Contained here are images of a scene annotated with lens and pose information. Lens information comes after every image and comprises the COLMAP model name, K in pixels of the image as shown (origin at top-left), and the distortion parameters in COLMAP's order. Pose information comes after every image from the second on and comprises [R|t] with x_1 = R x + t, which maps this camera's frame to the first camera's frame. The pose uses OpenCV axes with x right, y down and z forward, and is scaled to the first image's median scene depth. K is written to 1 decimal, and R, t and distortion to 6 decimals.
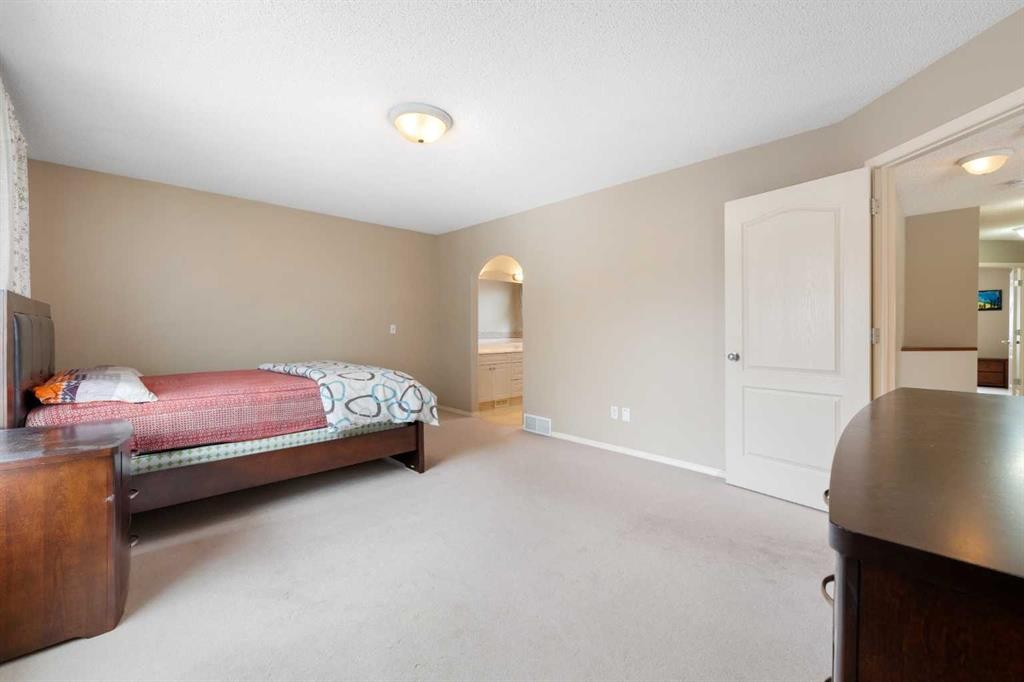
lens RADIAL K [[412.5, 0, 511.3], [0, 412.5, 344.2], [0, 0, 1]] dist [0.000766, 0.000130]
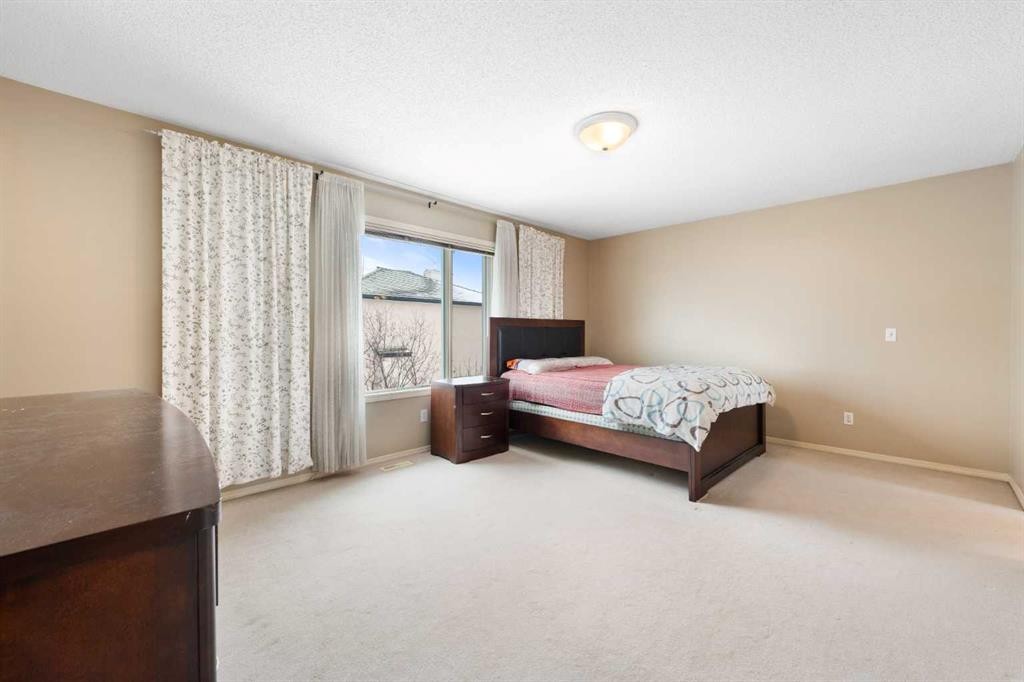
lens RADIAL K [[412.5, 0, 511.3], [0, 412.5, 344.2], [0, 0, 1]] dist [0.000766, 0.000130]
pose [[0.022002, 0.027964, -0.999367, 0.695991], [-0.038993, 0.998872, 0.027092, -0.027002], [0.998997, 0.038372, 0.023067, 0.658377]]
